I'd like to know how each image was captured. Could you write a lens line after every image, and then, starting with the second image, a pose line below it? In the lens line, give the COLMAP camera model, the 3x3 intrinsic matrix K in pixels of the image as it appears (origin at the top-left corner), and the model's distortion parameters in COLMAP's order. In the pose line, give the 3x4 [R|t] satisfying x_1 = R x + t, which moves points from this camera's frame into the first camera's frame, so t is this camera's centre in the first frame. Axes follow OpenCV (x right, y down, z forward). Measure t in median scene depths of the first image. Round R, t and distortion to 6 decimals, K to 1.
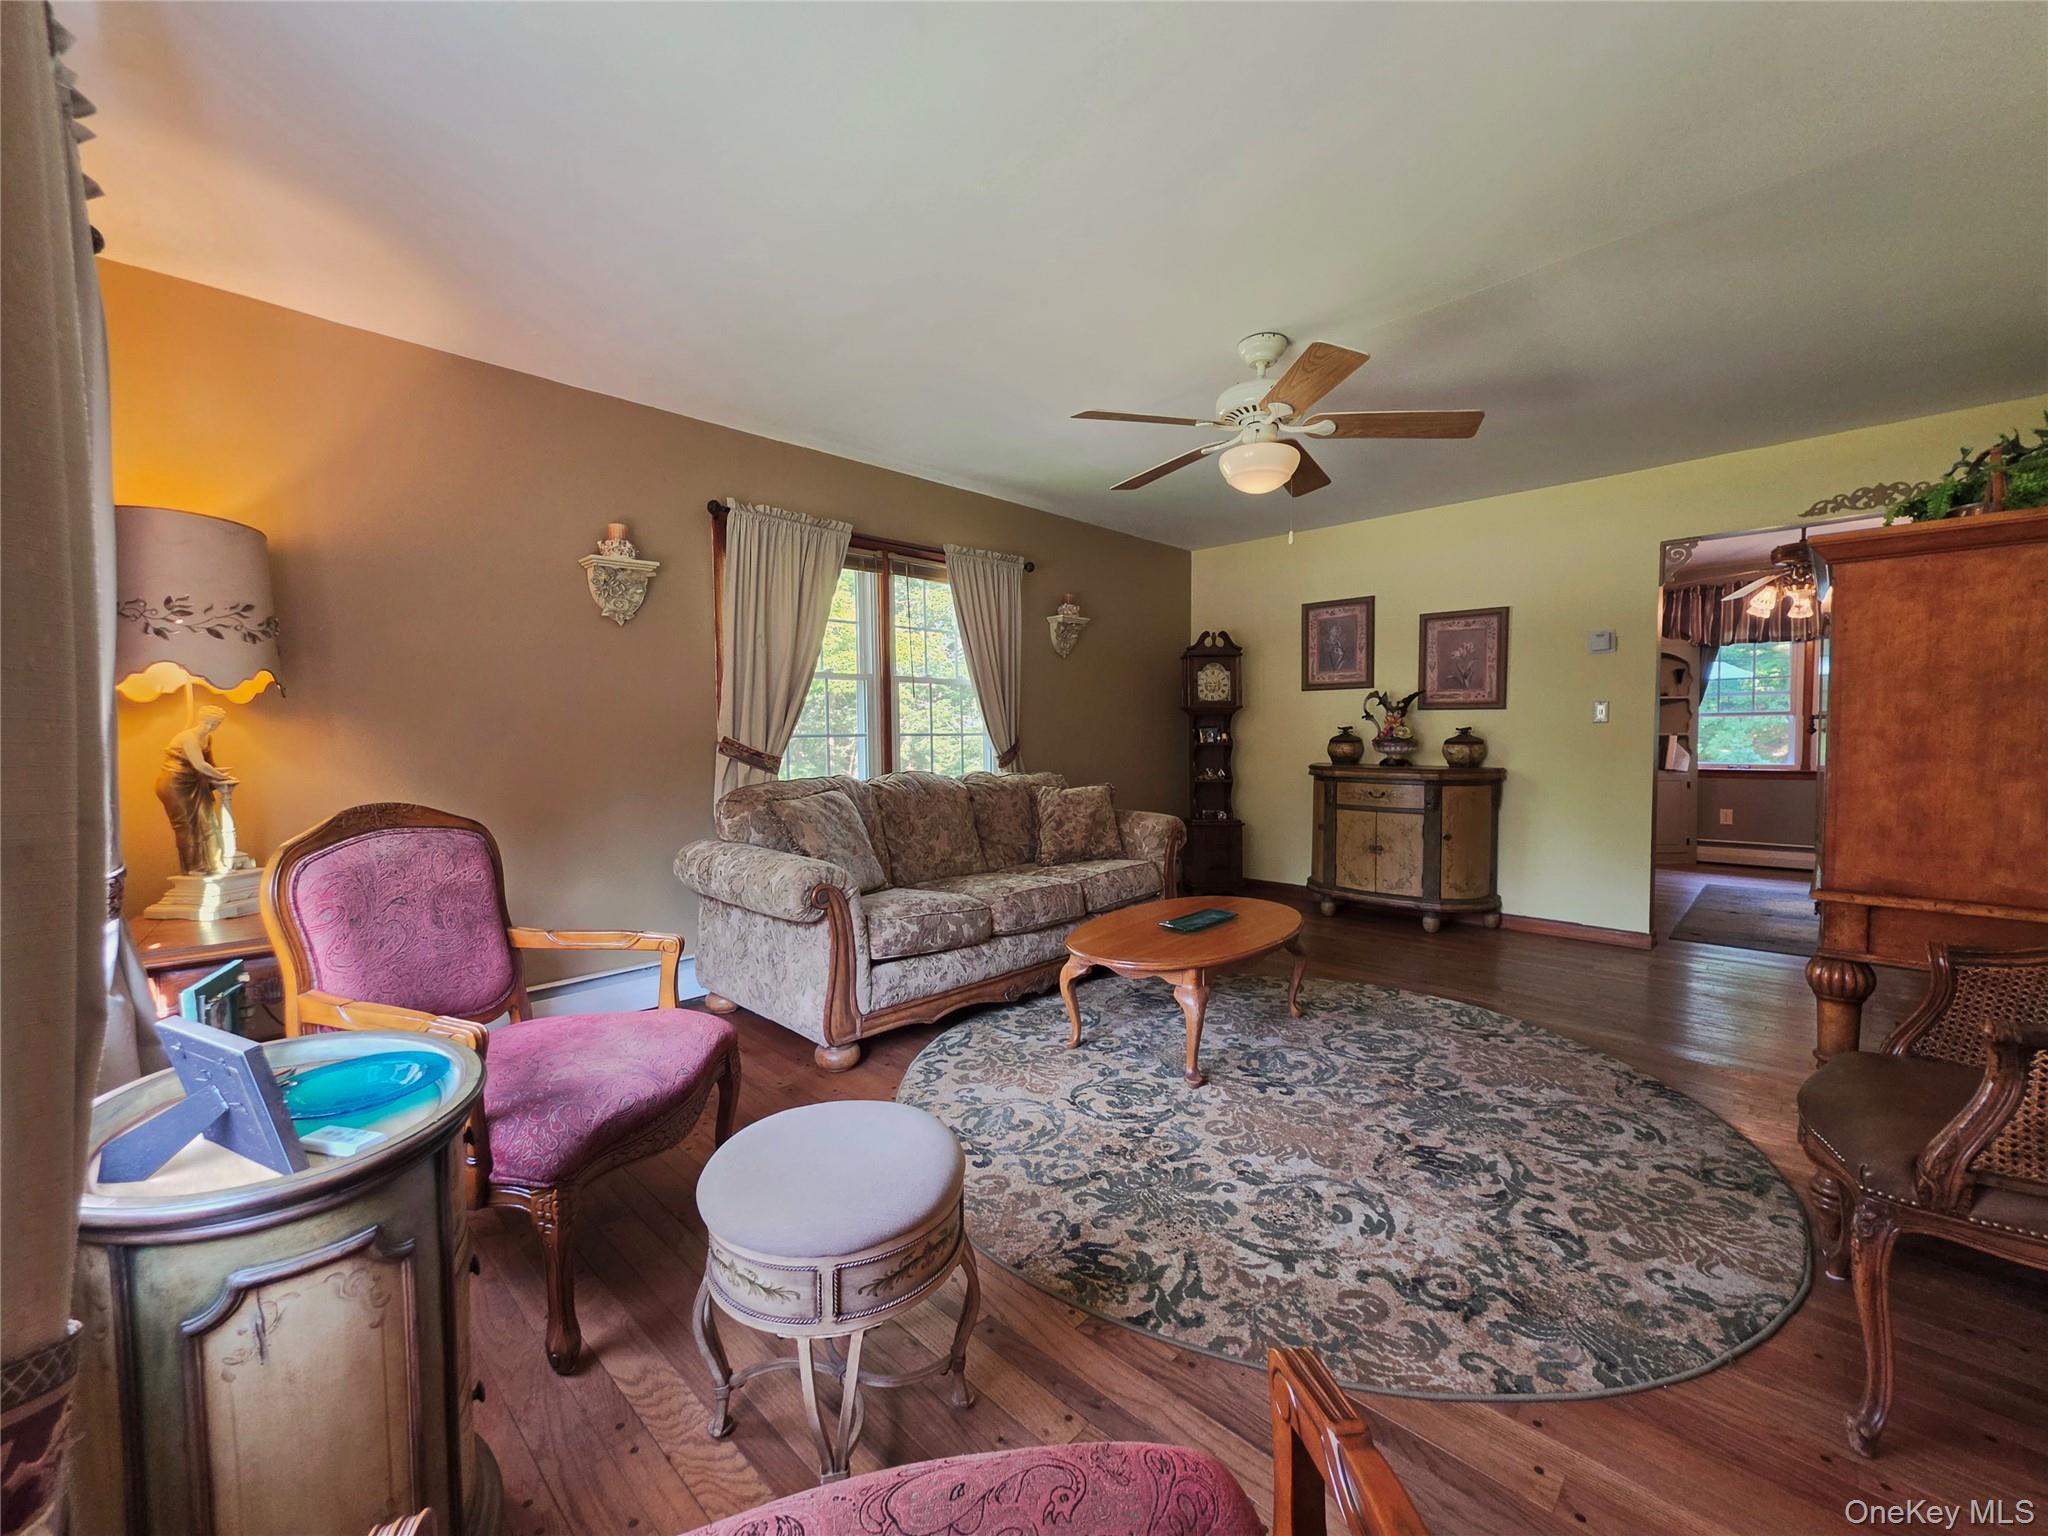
lens RADIAL K [[824.8, 0, 1024.0], [0, 824.8, 768.0], [0, 0, 1]] dist [-0.002099, 0.000675]
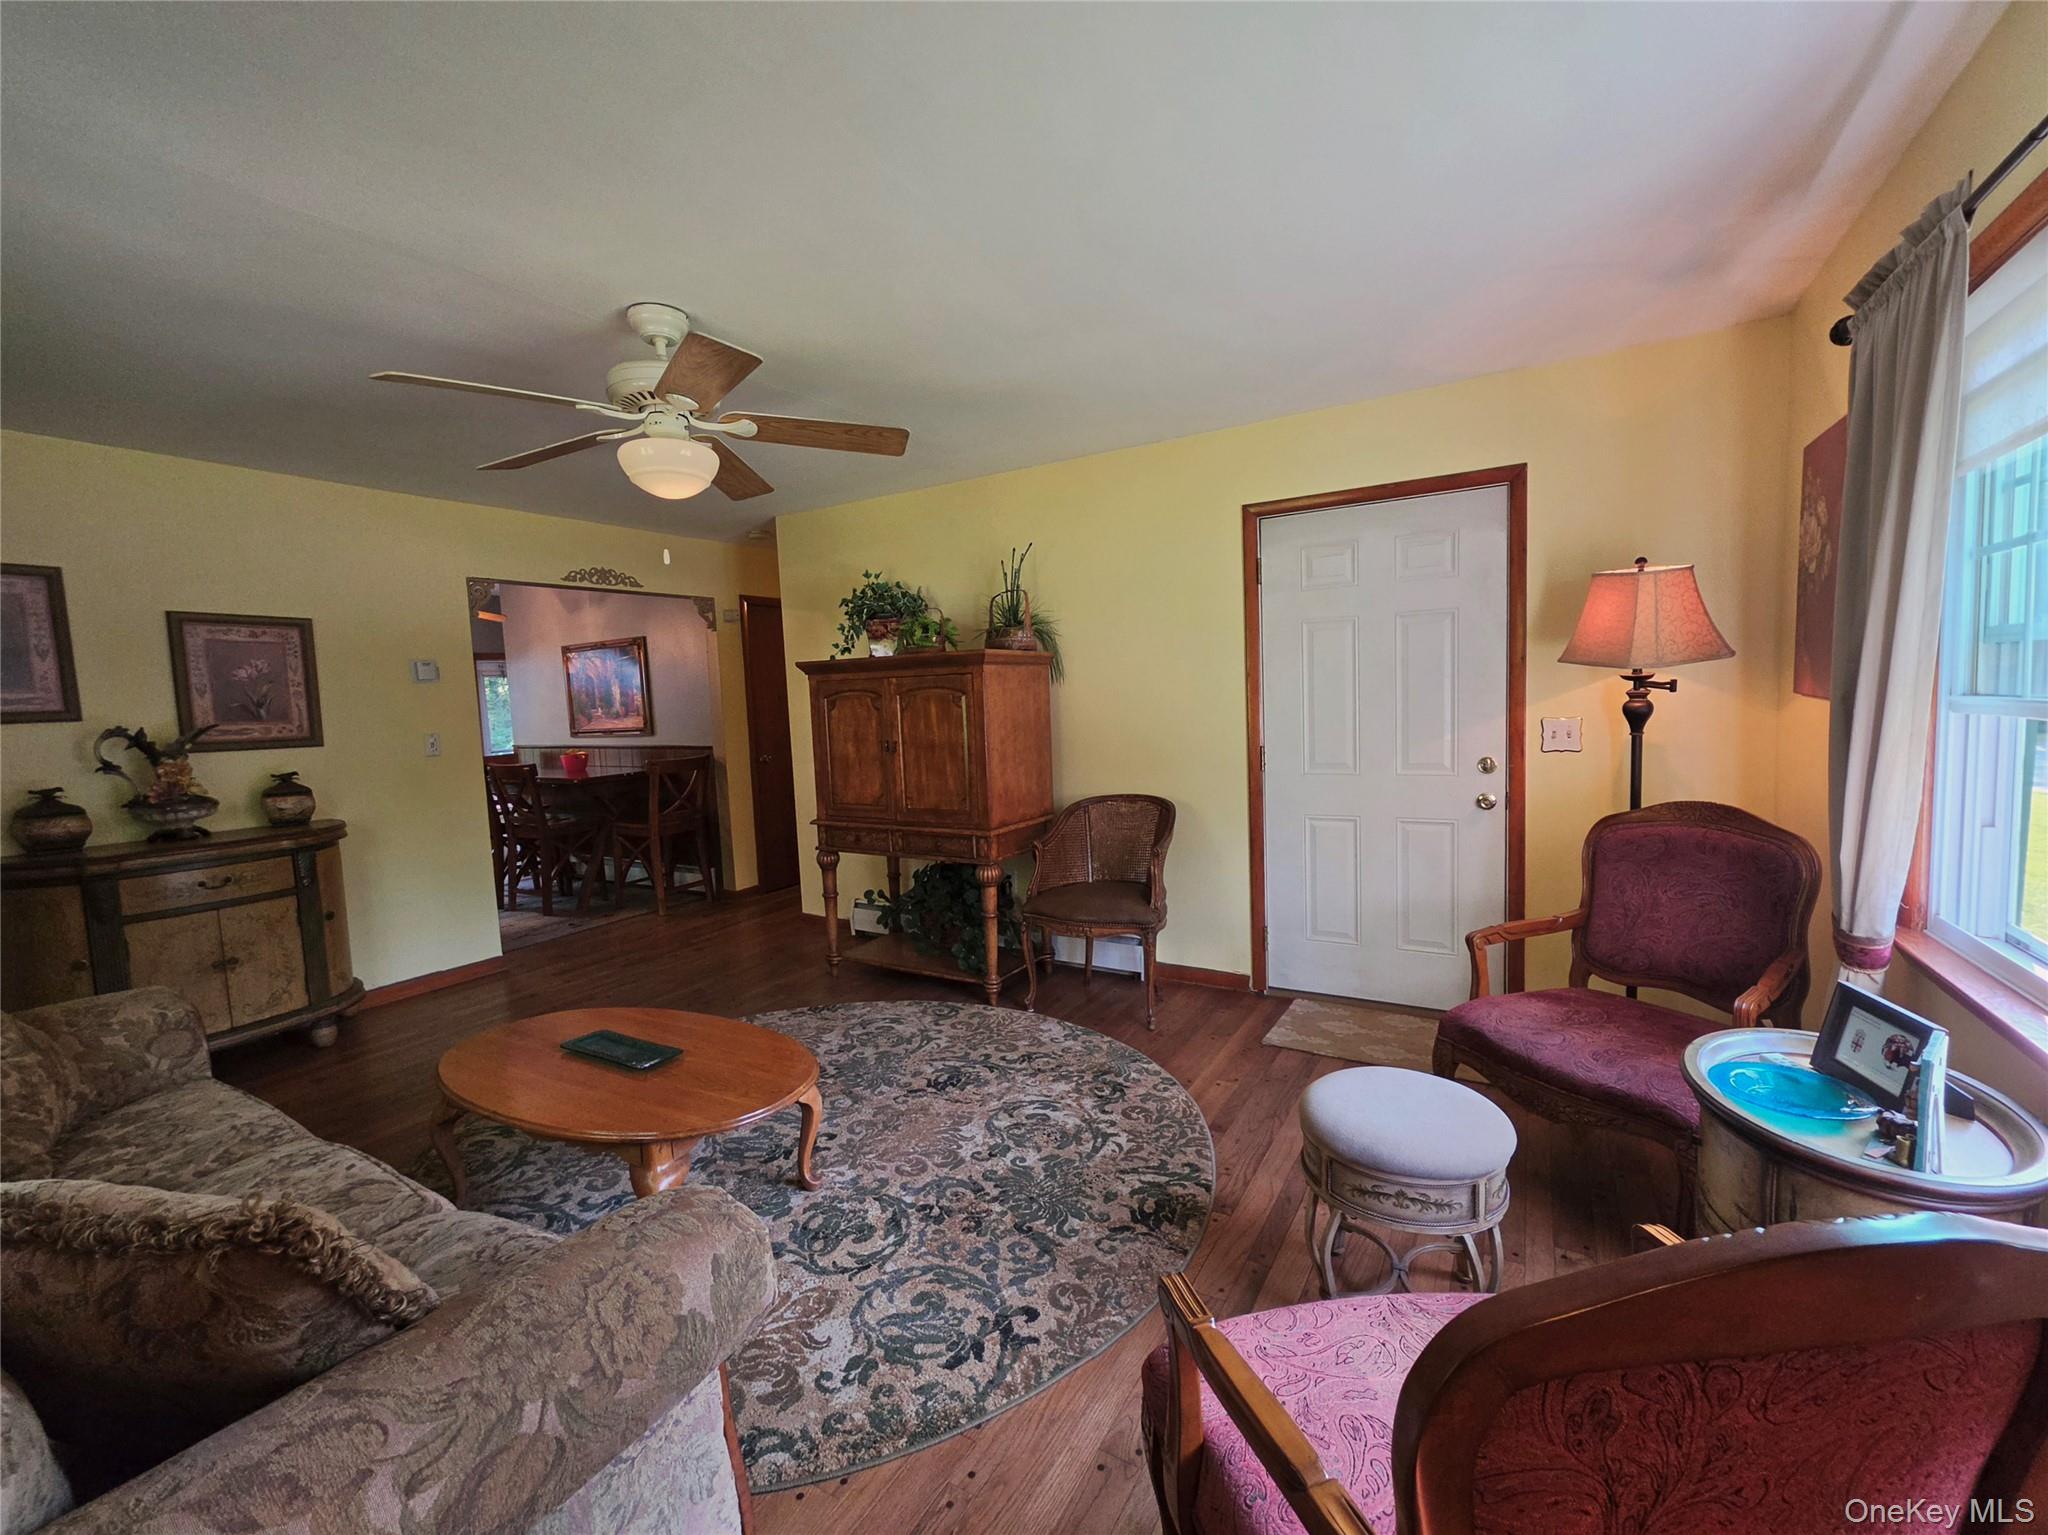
lens RADIAL K [[871.5, 0, 1024.0], [0, 871.5, 767.5], [0, 0, 1]] dist [-0.001850, -0.000005]
pose [[-0.235465, -0.067145, 0.969561, -0.755592], [0.084911, 0.992375, 0.089346, -0.128889], [-0.968166, 0.103364, -0.227969, 1.000874]]
